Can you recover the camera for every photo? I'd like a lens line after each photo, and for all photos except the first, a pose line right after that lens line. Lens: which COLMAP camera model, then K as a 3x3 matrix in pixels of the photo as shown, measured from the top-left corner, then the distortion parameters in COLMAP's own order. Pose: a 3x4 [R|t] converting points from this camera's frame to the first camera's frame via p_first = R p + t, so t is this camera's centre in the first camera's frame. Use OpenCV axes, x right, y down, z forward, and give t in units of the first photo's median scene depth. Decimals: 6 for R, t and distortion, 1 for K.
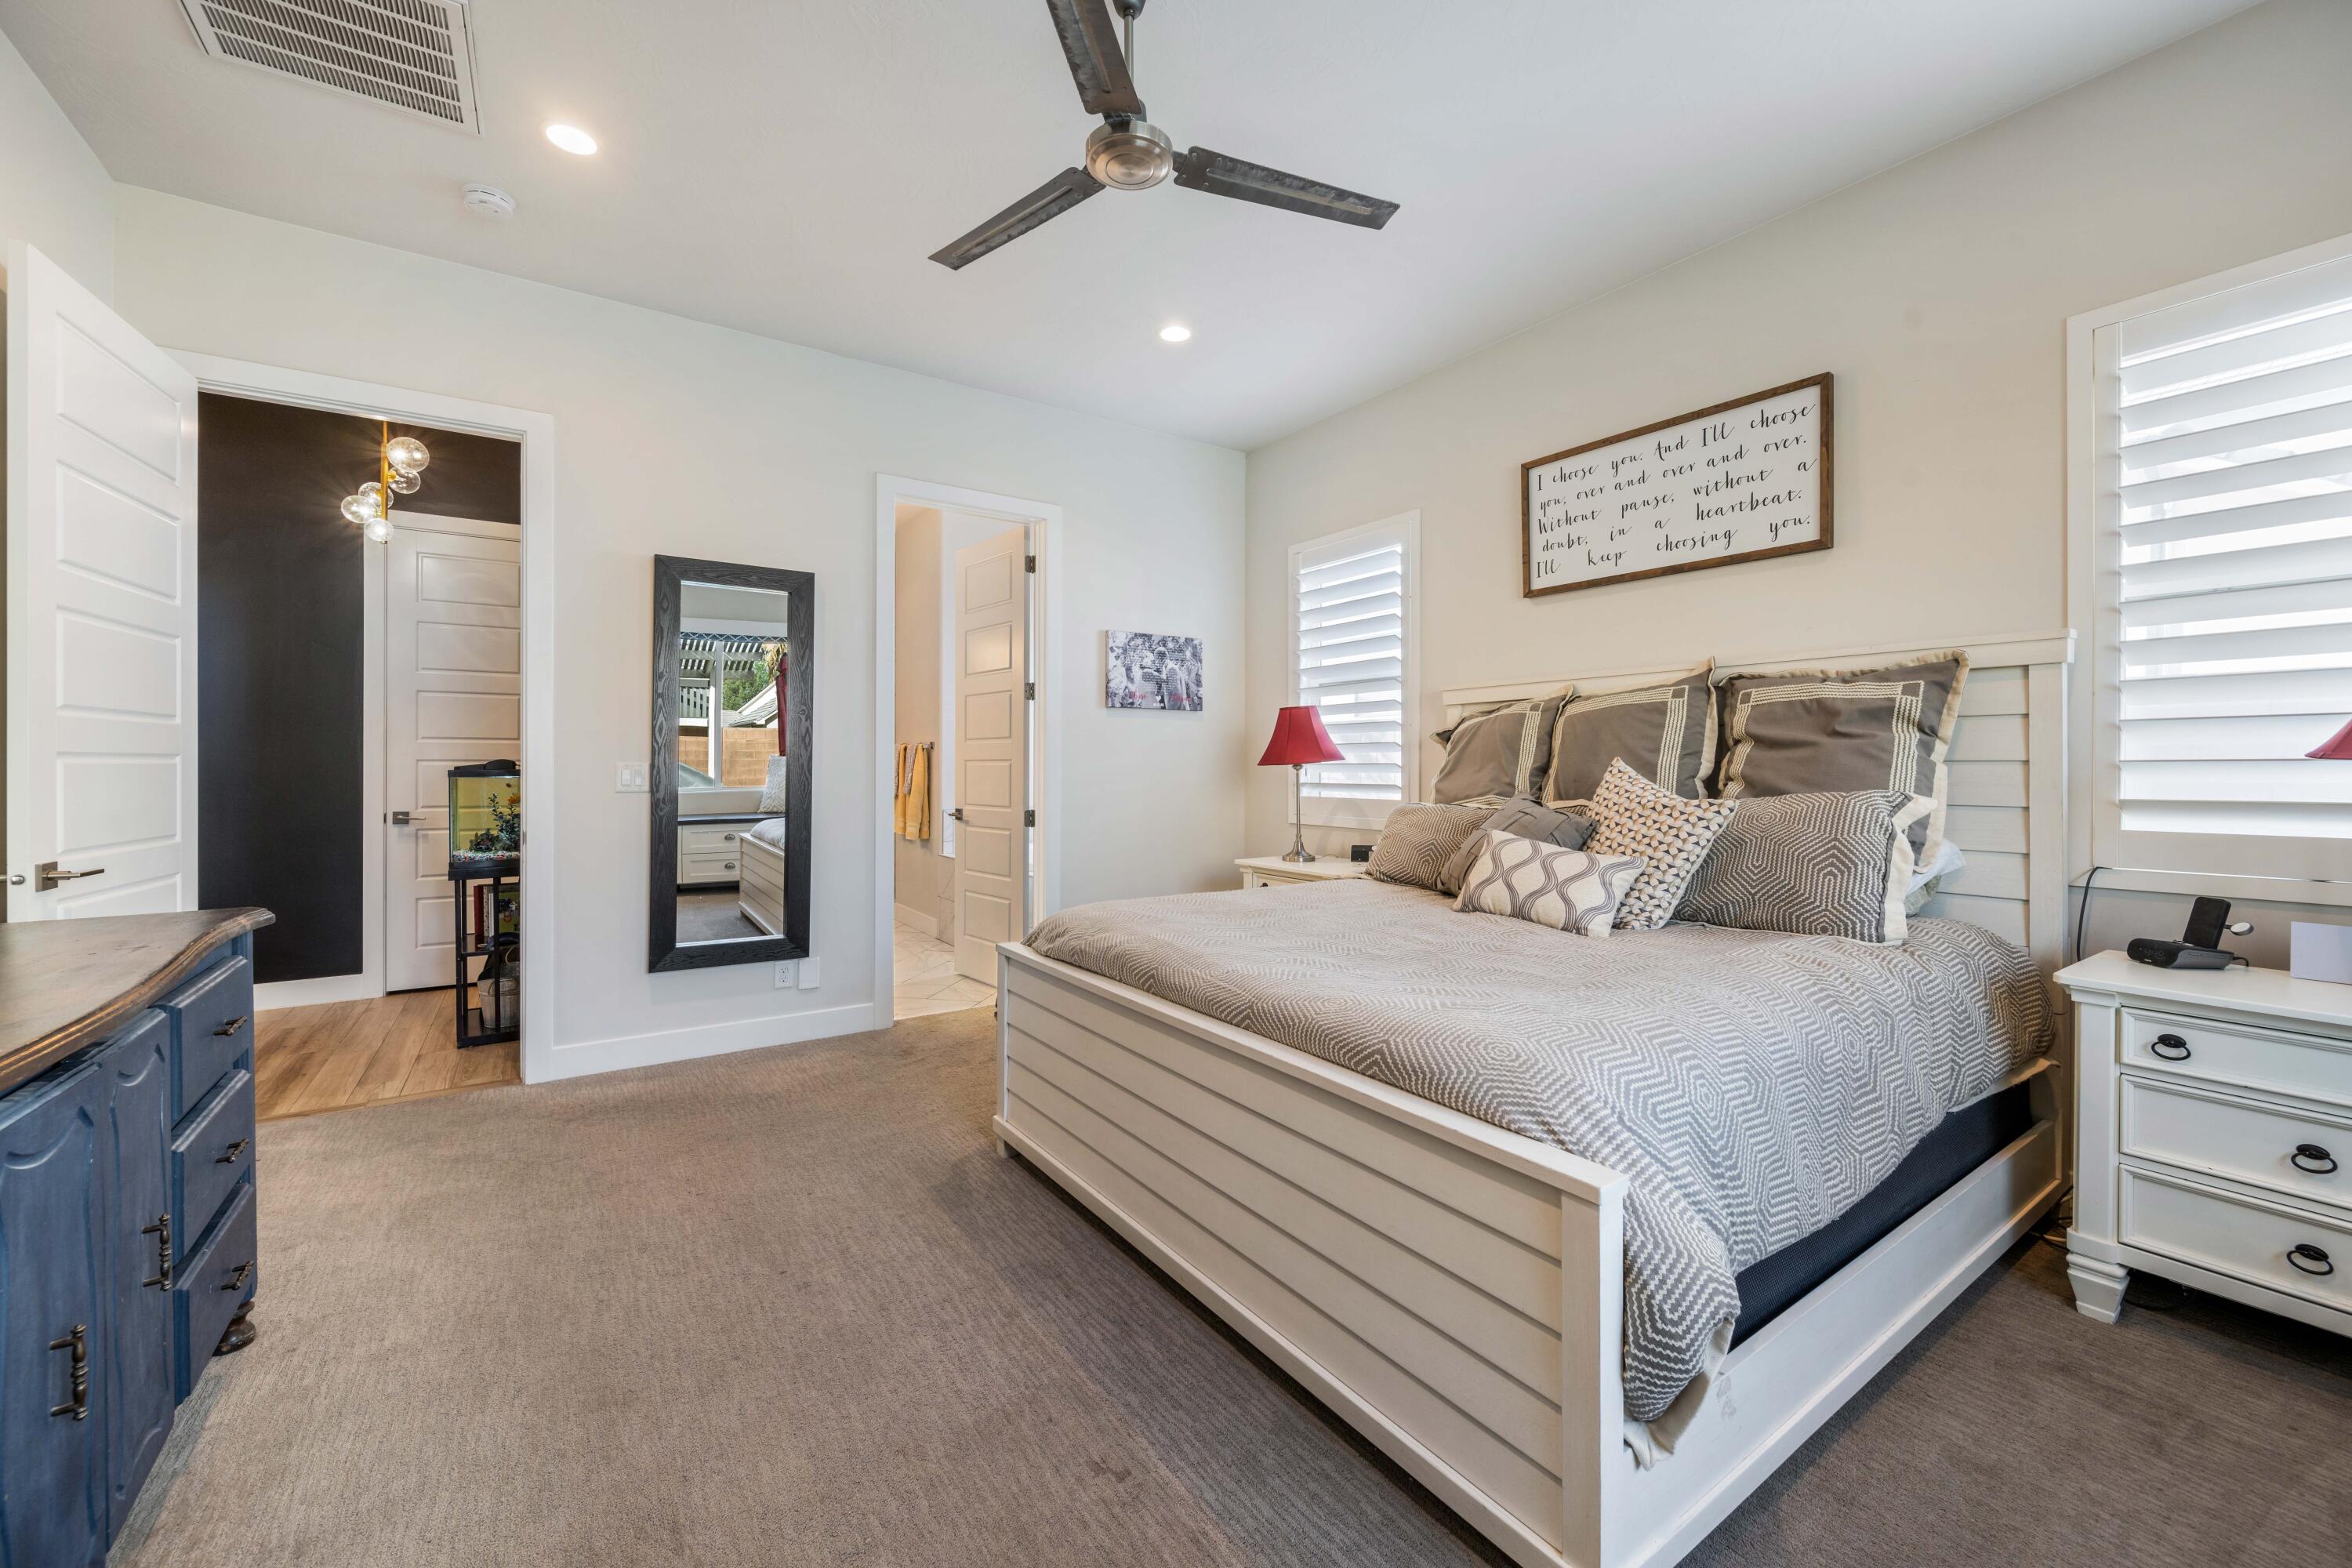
lens RADIAL K [[916.0, 0, 1175.2], [0, 916.0, 771.2], [0, 0, 1]] dist [-0.000461, -0.000029]
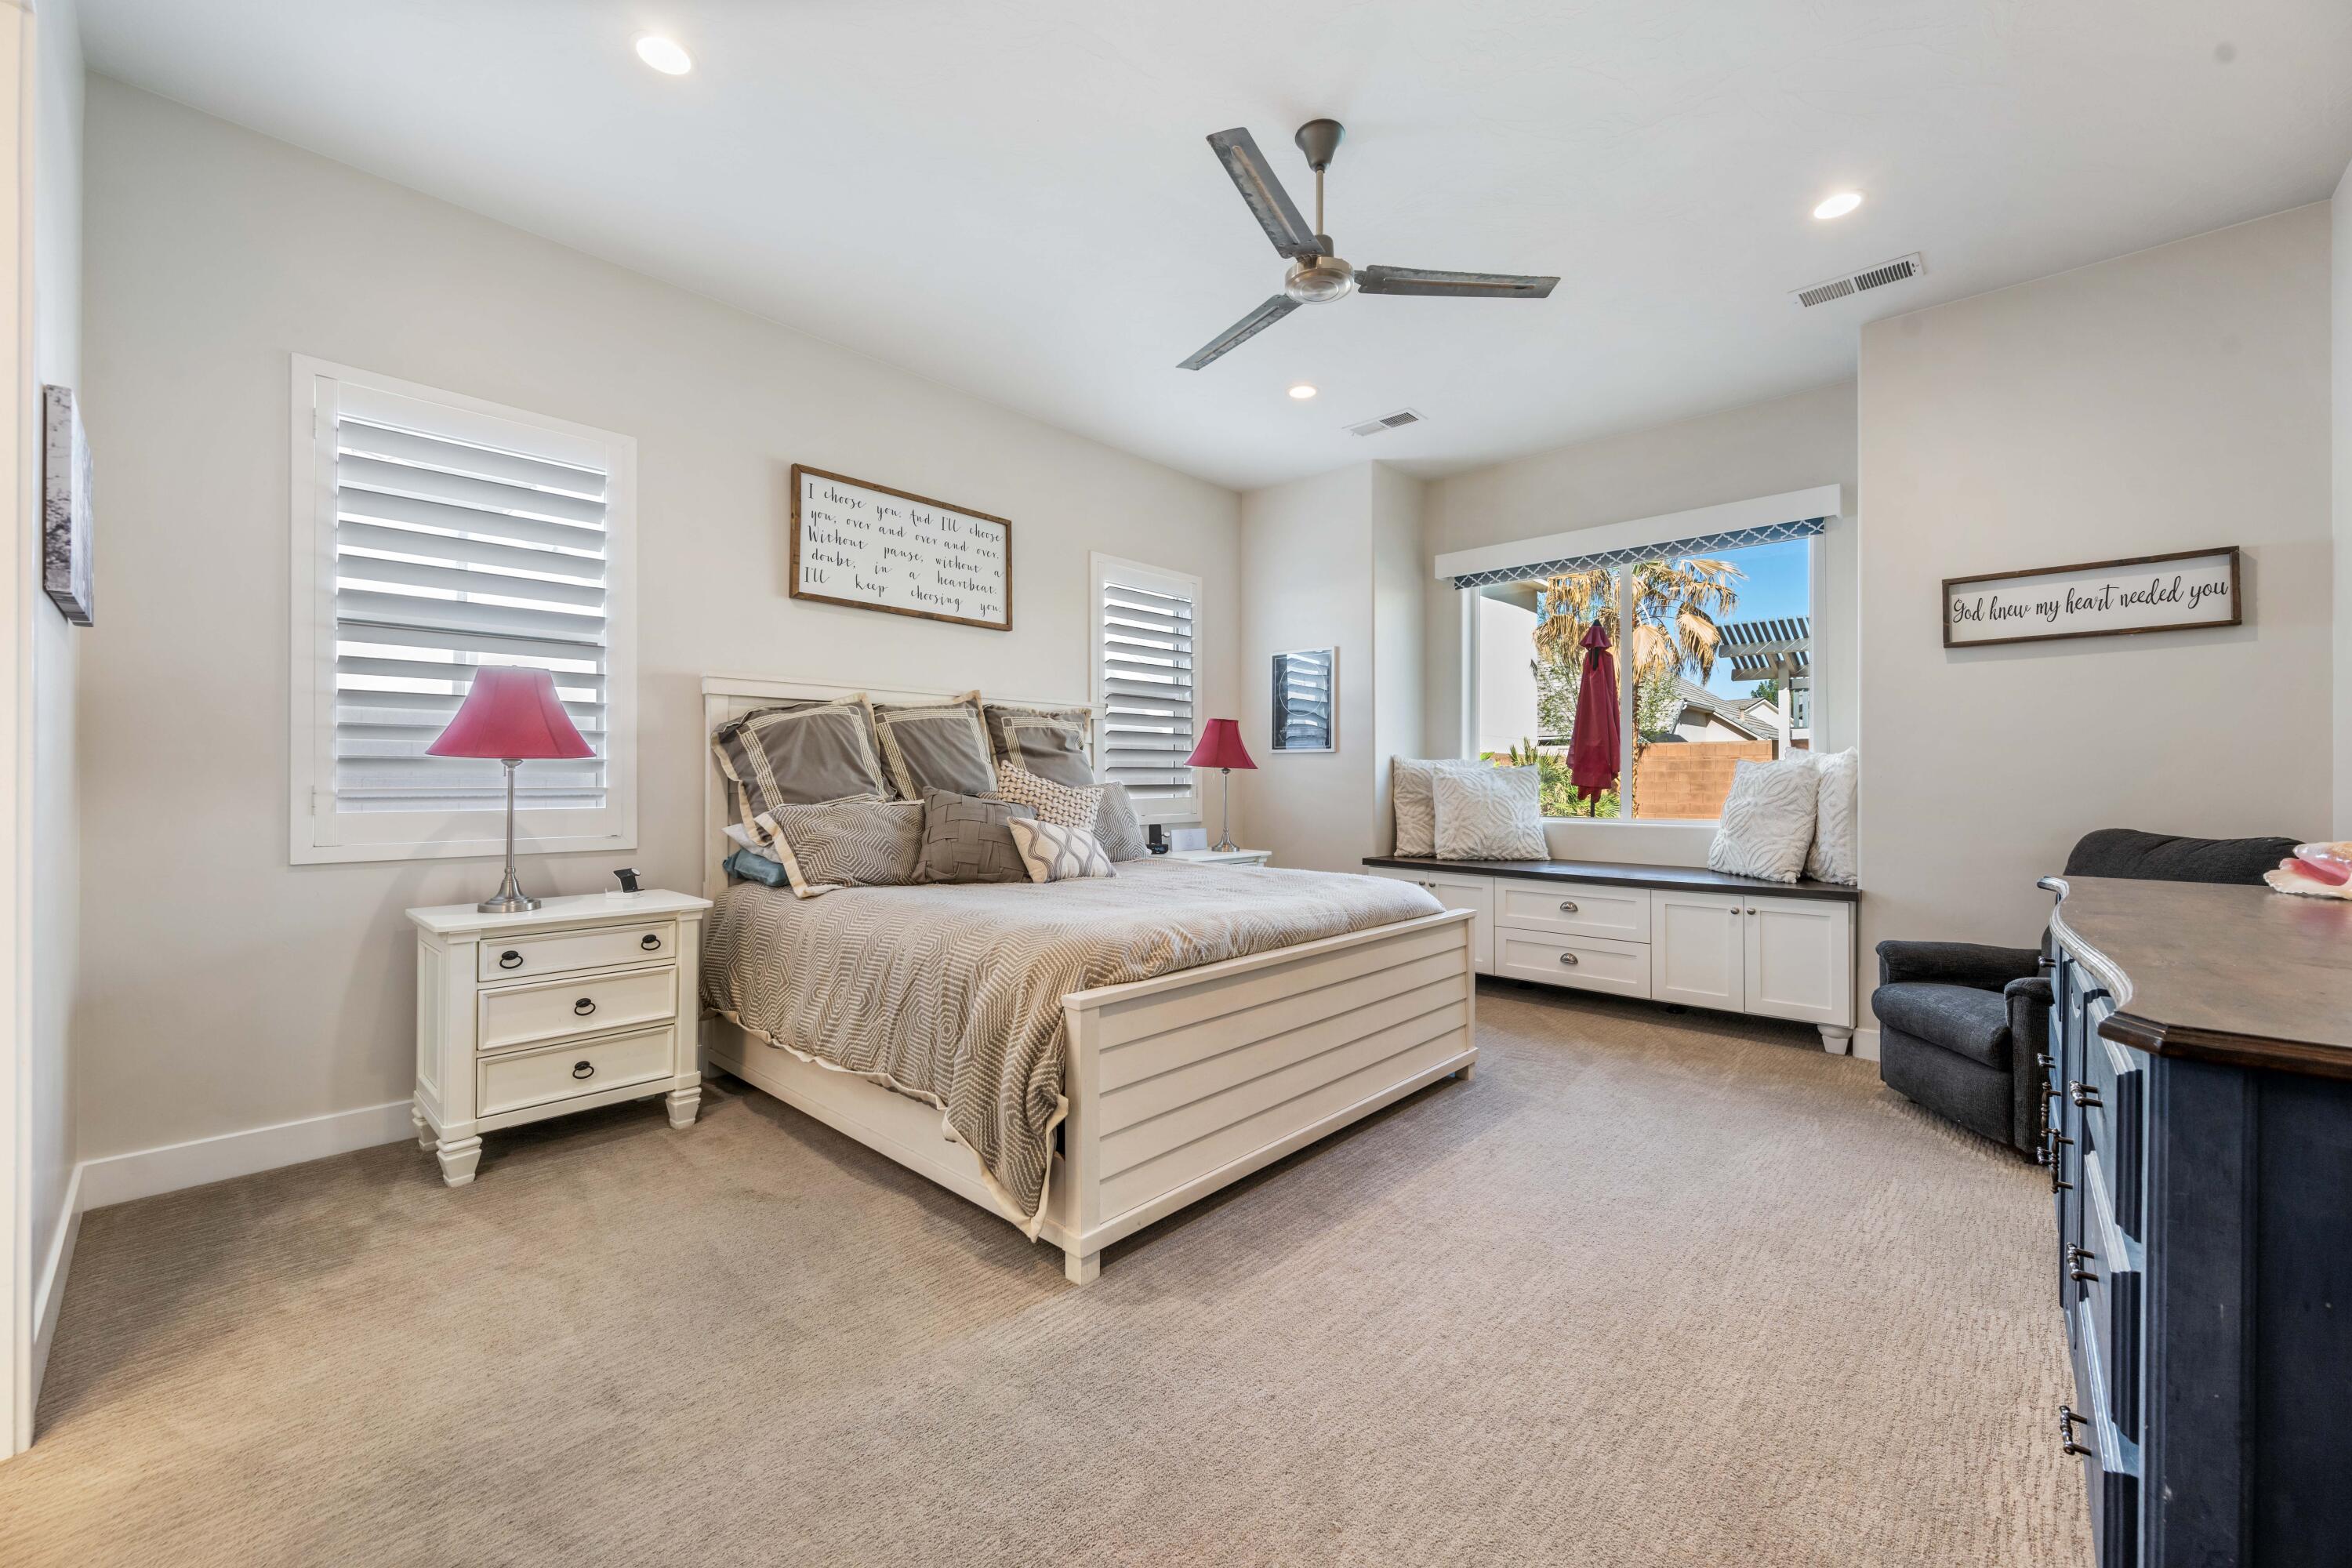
lens RADIAL K [[920.9, 0, 1176.0], [0, 920.9, 784.0], [0, 0, 1]] dist [-0.000492, -0.000049]
pose [[-0.220224, -0.005179, 0.975436, -0.784713], [0.003761, 0.999974, 0.006158, 0.010517], [-0.975442, 0.005025, -0.220199, 0.925555]]
